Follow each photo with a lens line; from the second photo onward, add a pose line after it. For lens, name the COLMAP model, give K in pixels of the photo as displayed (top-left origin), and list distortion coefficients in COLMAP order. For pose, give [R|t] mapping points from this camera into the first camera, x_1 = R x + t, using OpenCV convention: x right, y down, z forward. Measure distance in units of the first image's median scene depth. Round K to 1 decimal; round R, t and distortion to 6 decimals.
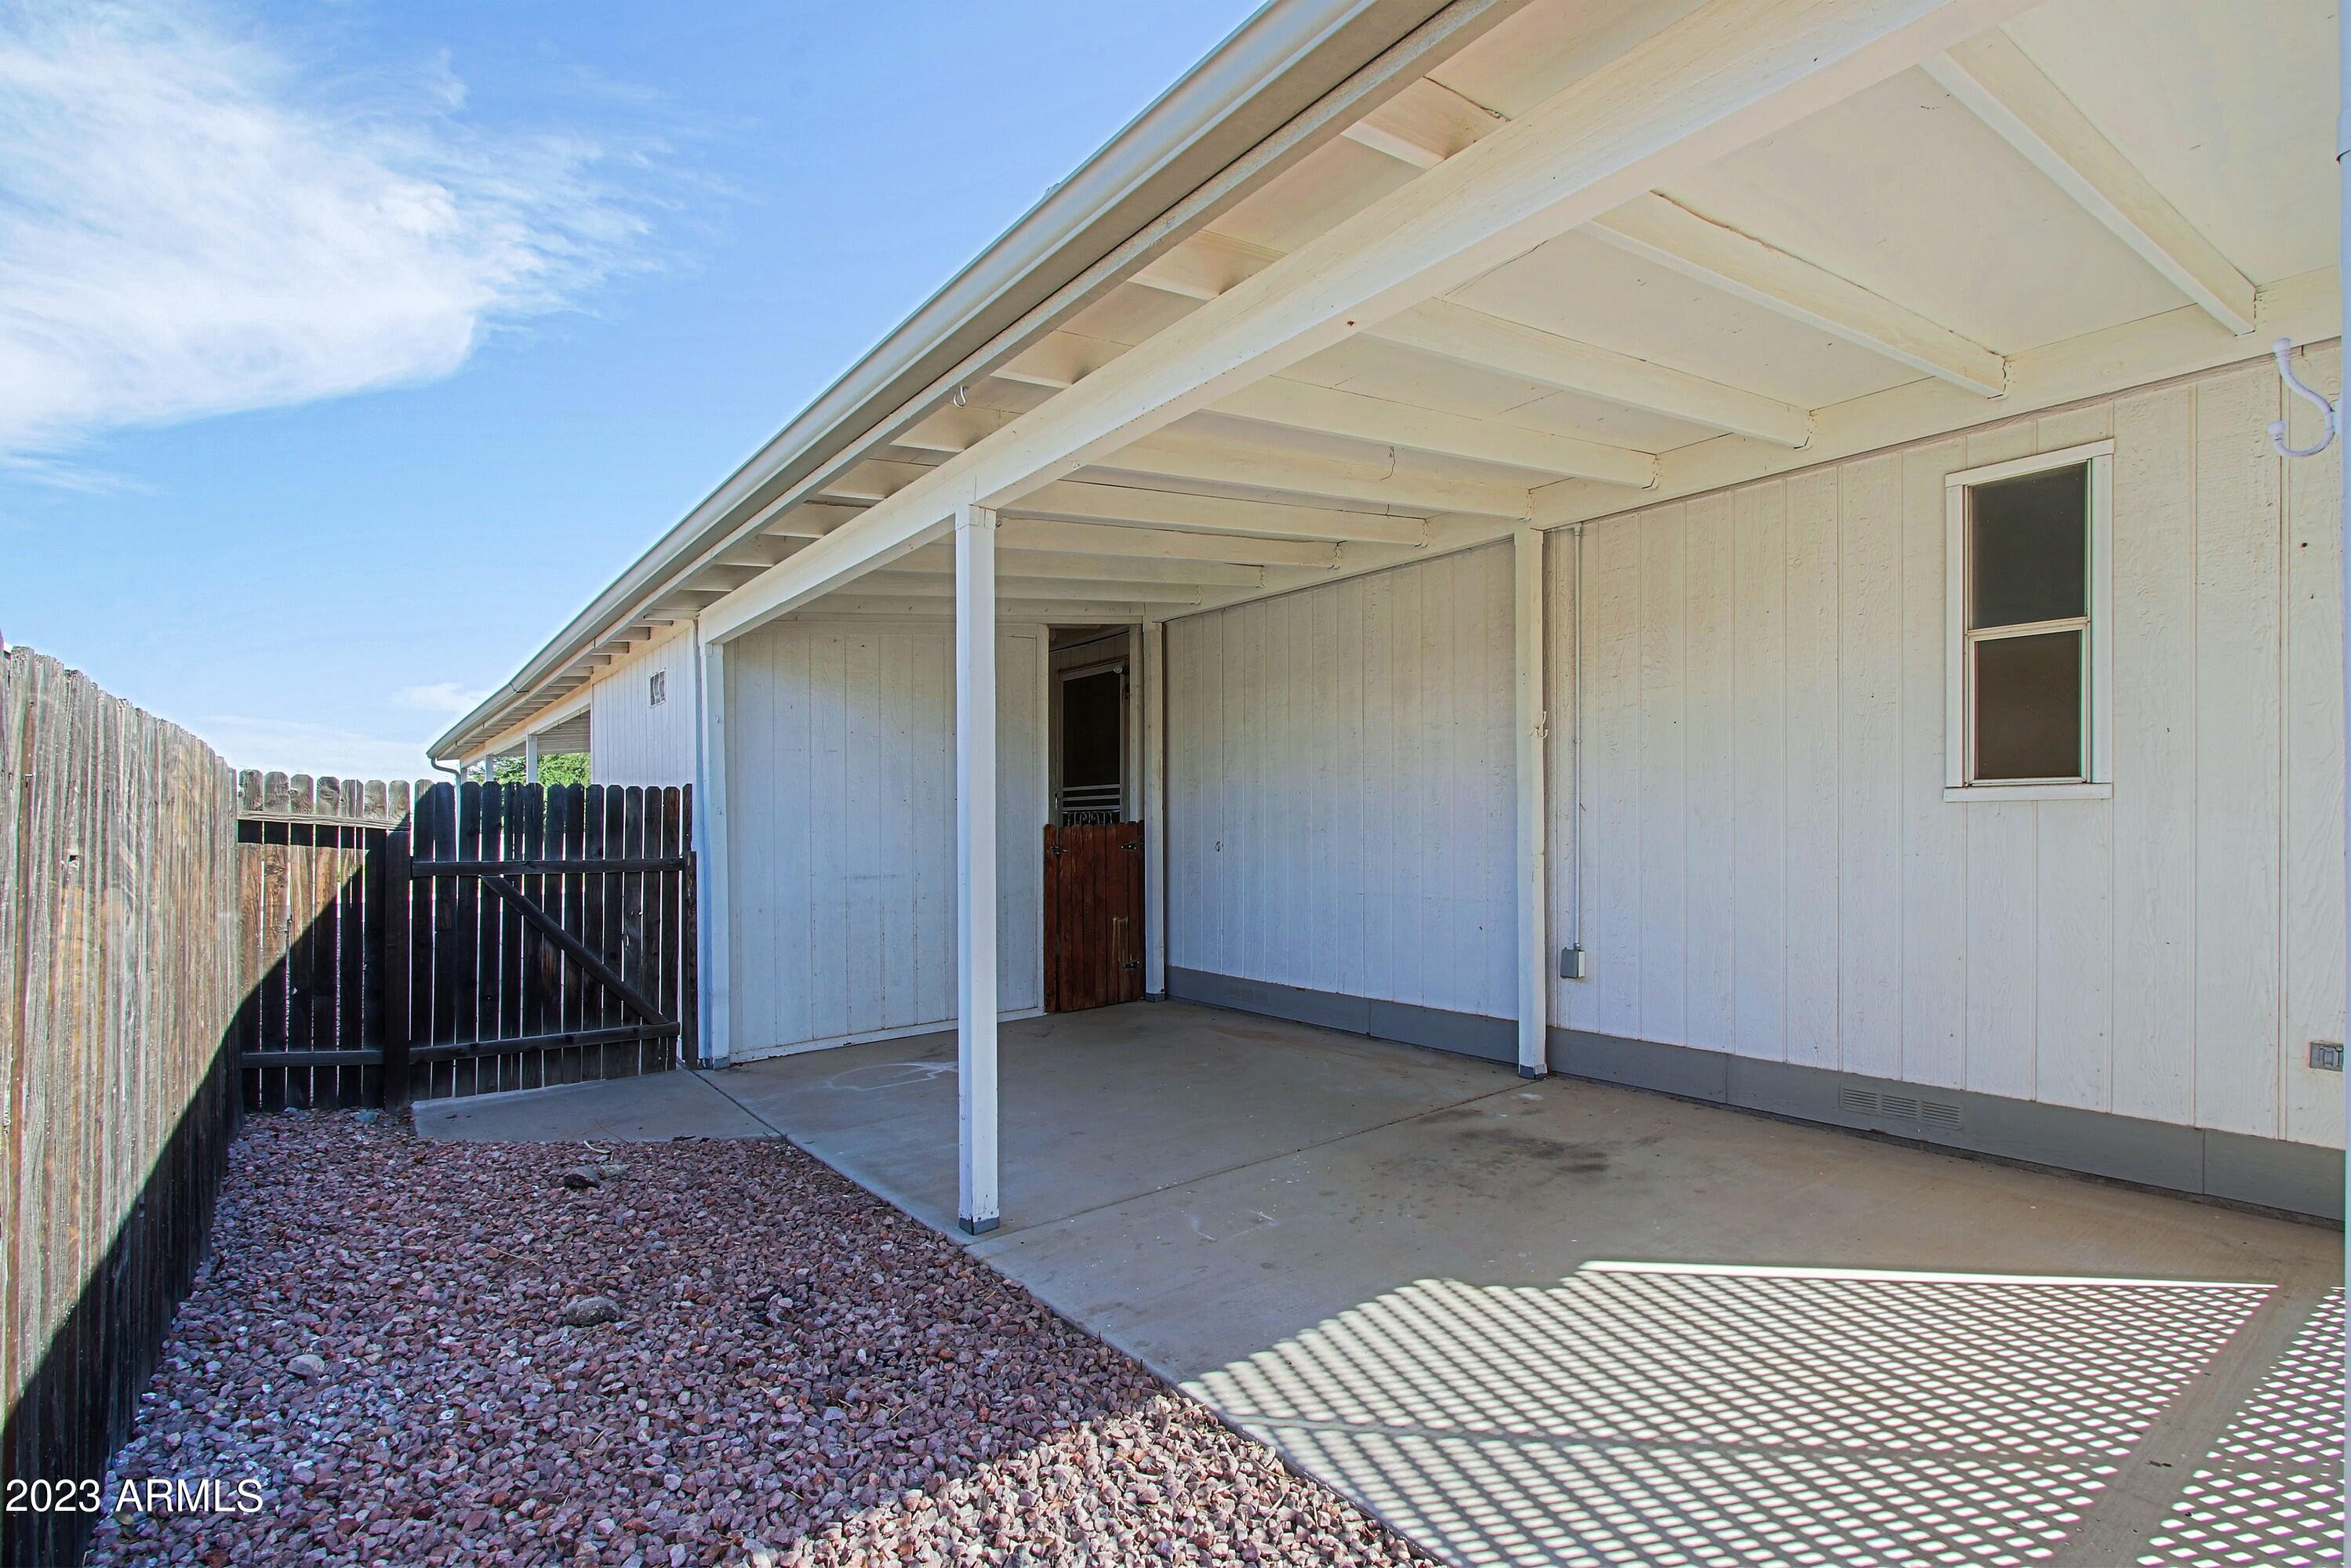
lens RADIAL K [[1048.6, 0, 1182.7], [0, 1048.6, 835.4], [0, 0, 1]] dist [0.011597, -0.015693]
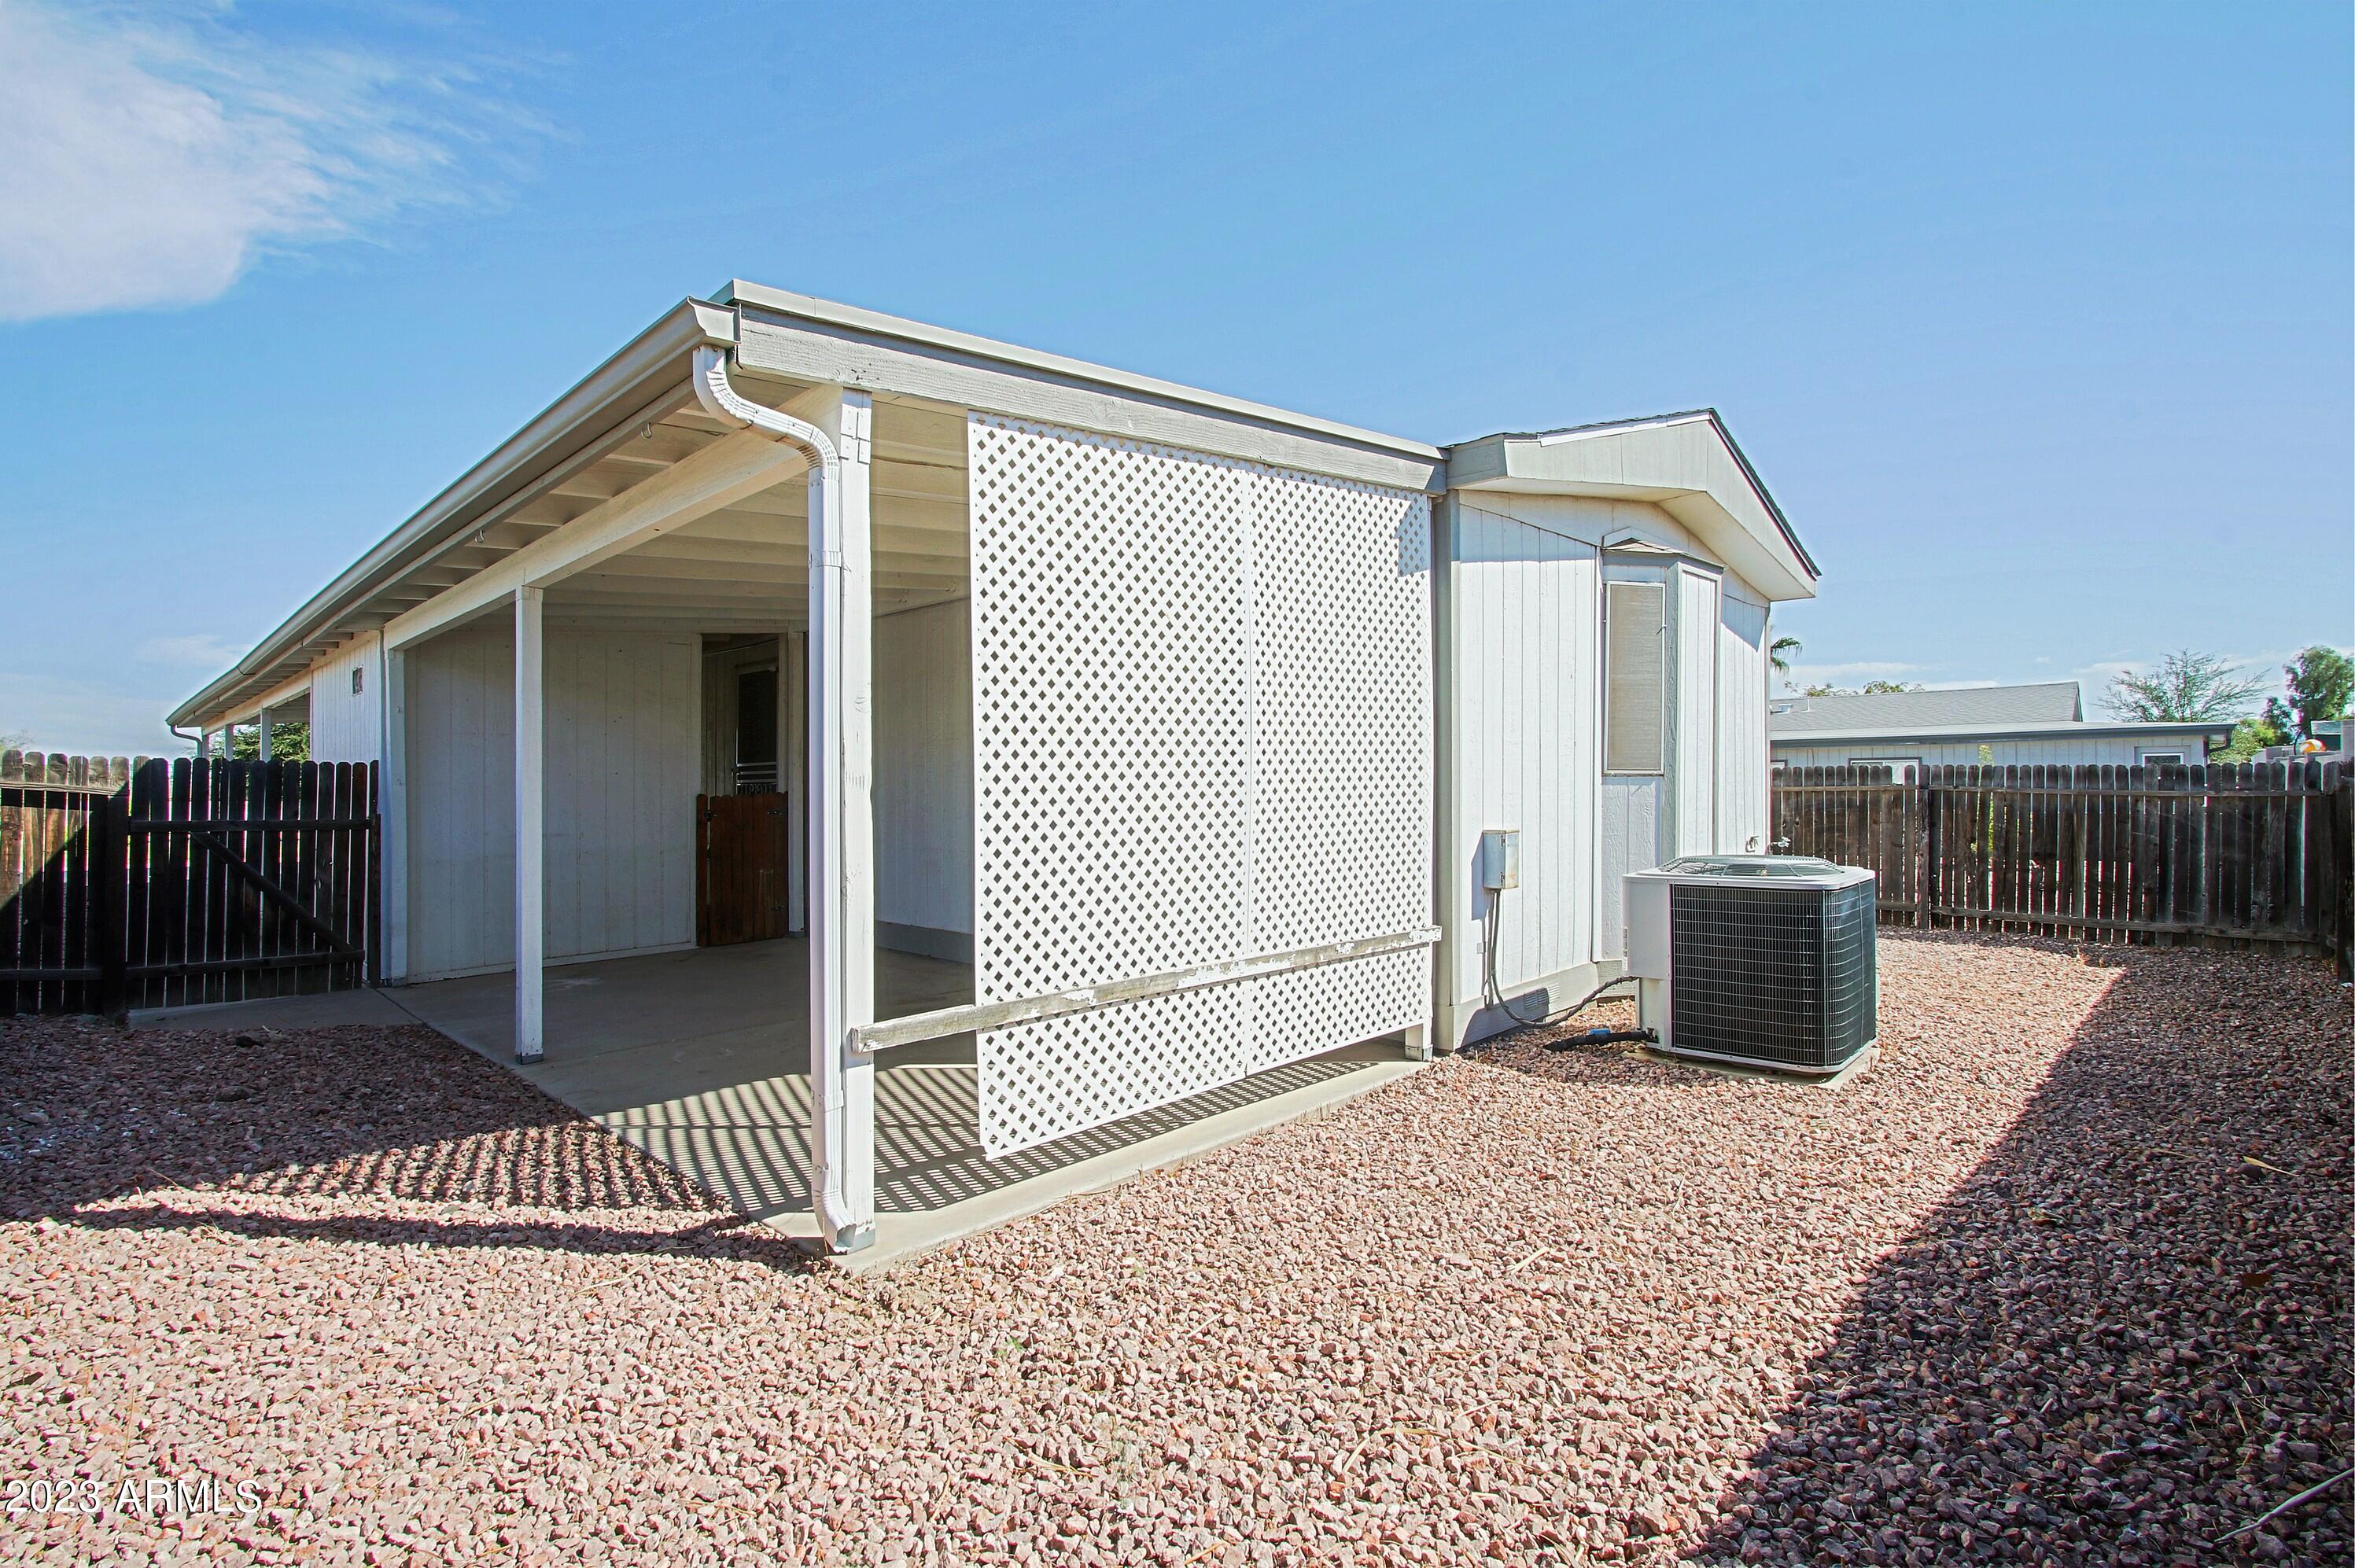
lens RADIAL K [[1073.4, 0, 1168.0], [0, 1073.4, 796.7], [0, 0, 1]] dist [-0.009008, 0.000624]
pose [[0.992506, 0.006140, 0.122043, 0.252056], [-0.005117, 0.999949, -0.008698, 0.000539], [-0.122090, 0.008008, 0.992487, -0.306926]]
